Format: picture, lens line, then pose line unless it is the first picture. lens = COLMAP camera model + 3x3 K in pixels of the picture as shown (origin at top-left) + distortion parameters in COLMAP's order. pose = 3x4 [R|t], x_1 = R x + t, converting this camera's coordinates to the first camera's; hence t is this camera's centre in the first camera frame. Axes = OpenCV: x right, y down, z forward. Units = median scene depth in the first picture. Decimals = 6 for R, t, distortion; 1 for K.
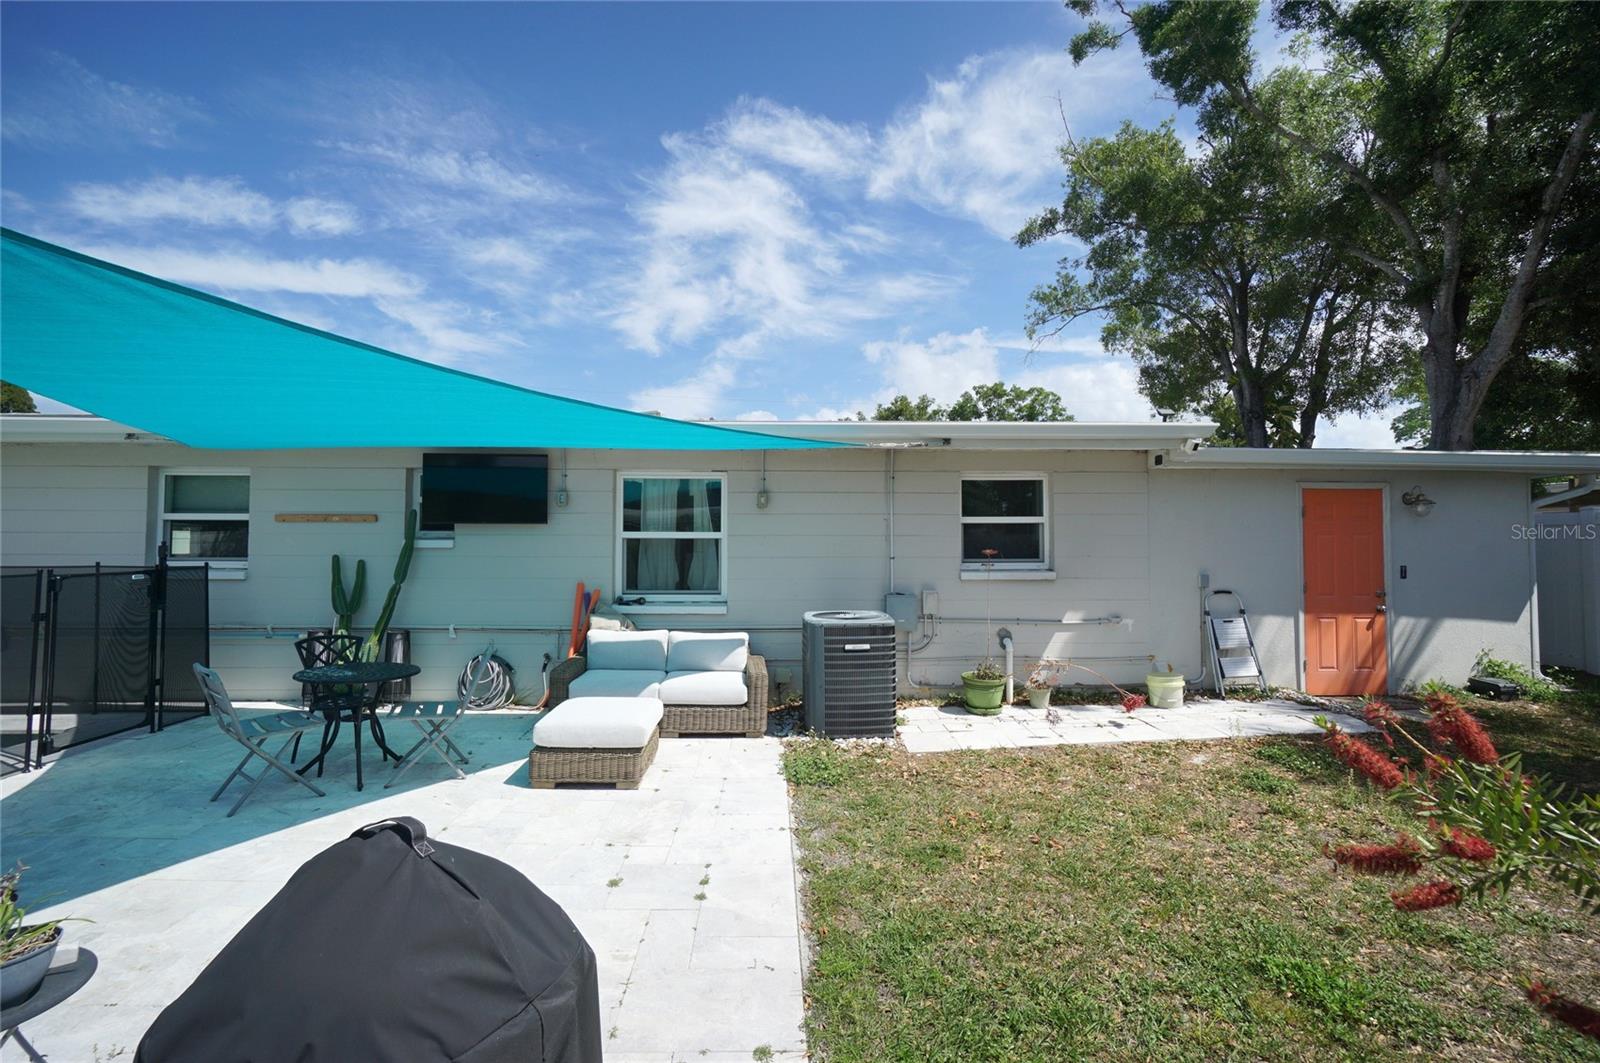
lens RADIAL K [[694.7, 0, 800.0], [0, 694.7, 531.5], [0, 0, 1]] dist [0.000067, 0.000322]
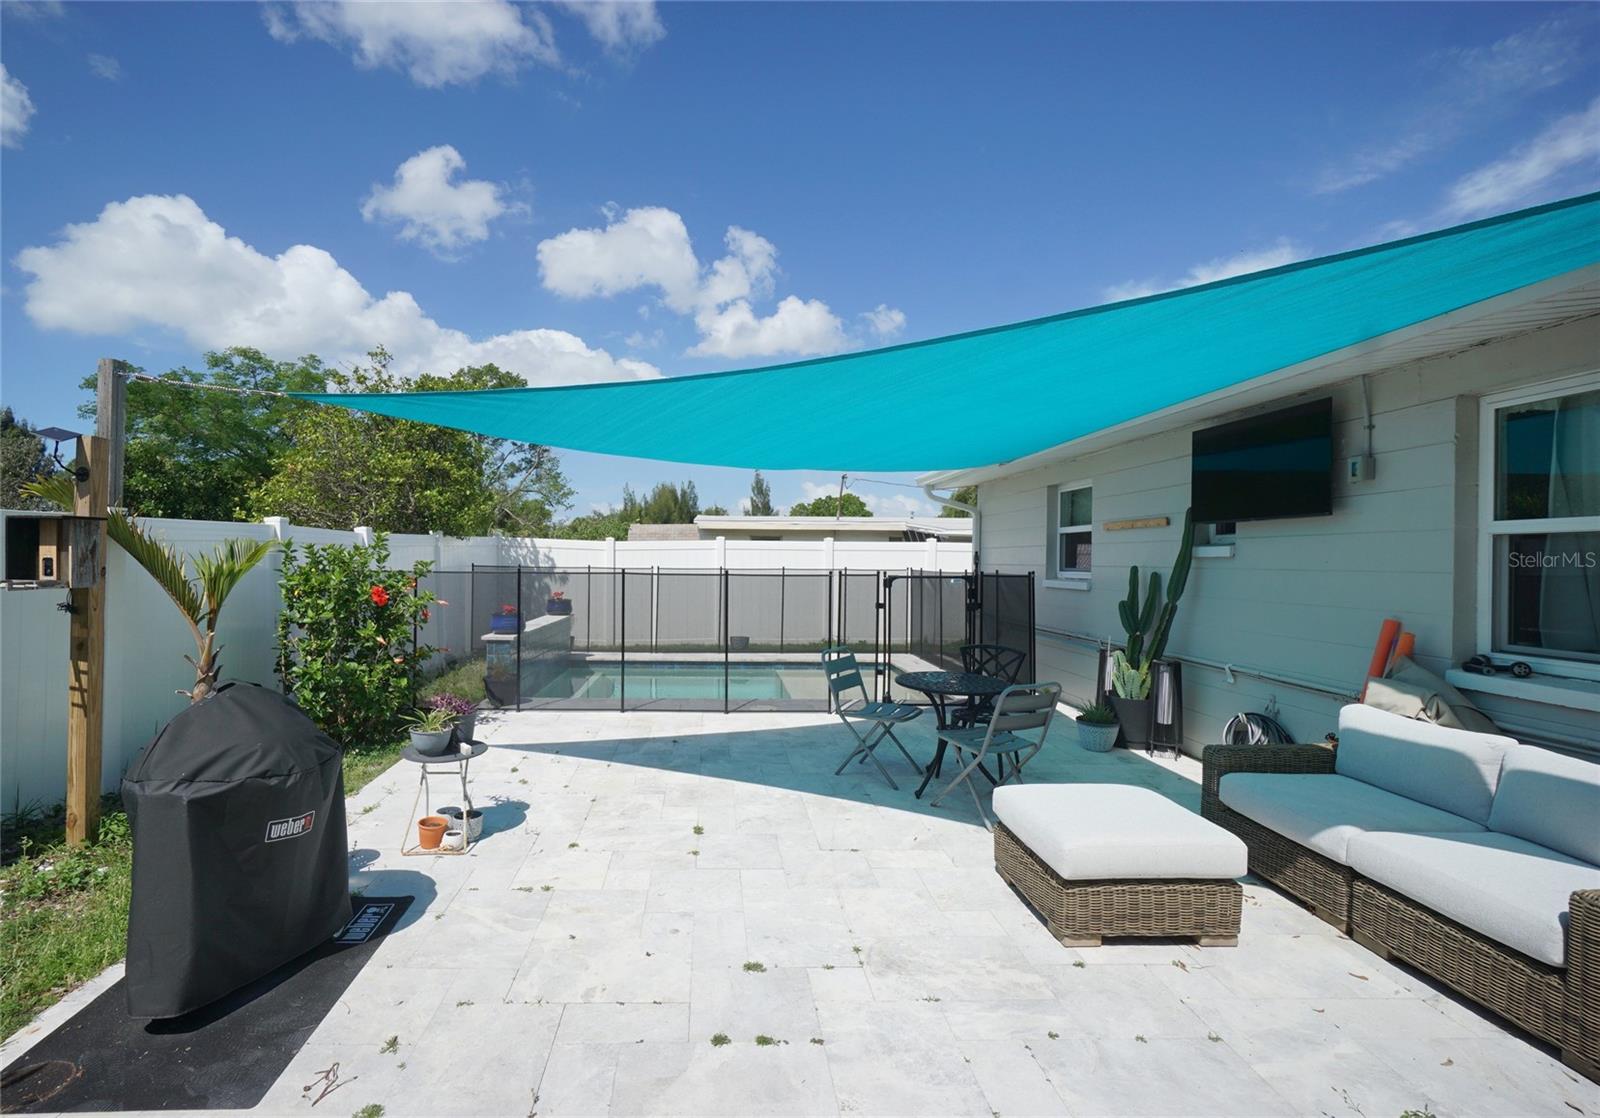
lens RADIAL K [[812.1, 0, 800.0], [0, 812.1, 559.0], [0, 0, 1]] dist [0.014800, 0.000105]
pose [[-0.026826, -0.007354, -0.999613, 0.364829], [0.013423, 0.999880, -0.007716, 0.026912], [0.999550, -0.013625, -0.026724, 0.596161]]
